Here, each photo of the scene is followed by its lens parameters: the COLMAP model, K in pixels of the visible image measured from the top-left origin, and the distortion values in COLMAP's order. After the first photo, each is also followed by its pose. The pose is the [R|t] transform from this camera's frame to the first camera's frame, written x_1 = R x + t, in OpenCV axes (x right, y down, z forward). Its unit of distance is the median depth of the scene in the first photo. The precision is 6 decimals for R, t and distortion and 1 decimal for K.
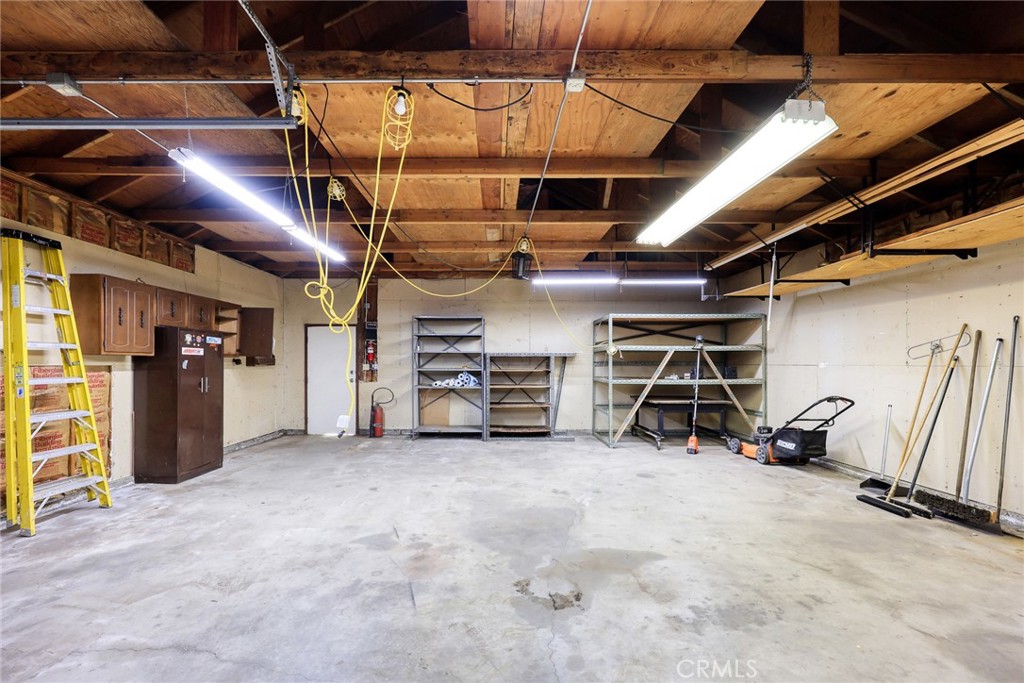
lens RADIAL K [[427.2, 0, 492.0], [0, 427.2, 359.7], [0, 0, 1]] dist [0.000316, -0.000086]
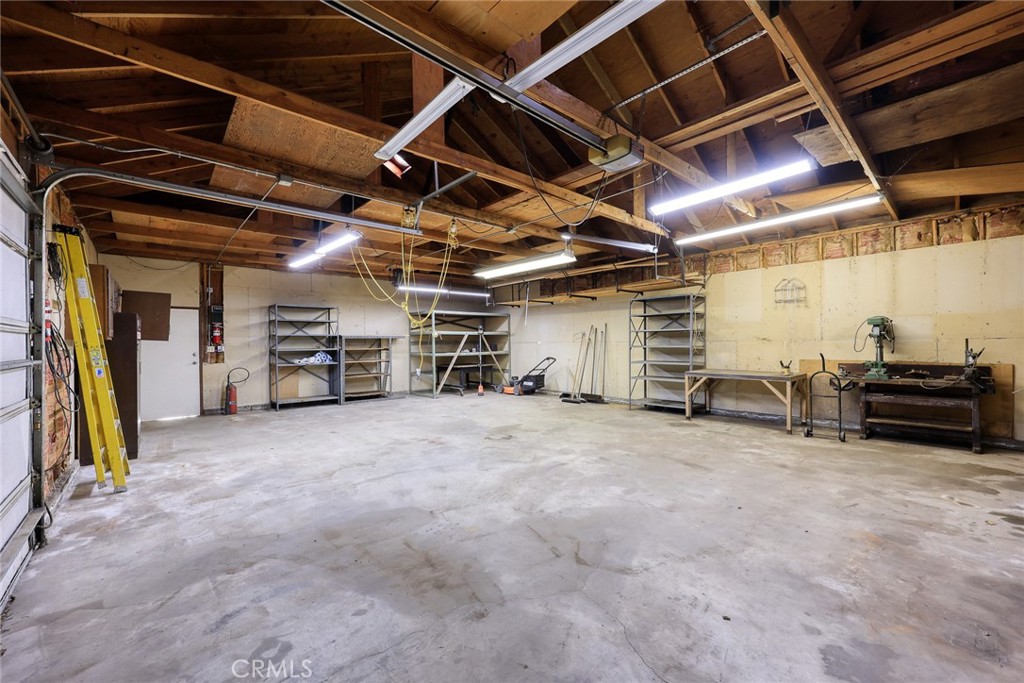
lens RADIAL K [[411.4, 0, 516.0], [0, 411.4, 339.4], [0, 0, 1]] dist [-0.000843, -0.000082]
pose [[0.740539, -0.005258, 0.671992, -0.683423], [0.006076, 0.999981, 0.001128, -0.005427], [-0.671985, 0.003248, 0.740557, -0.392914]]
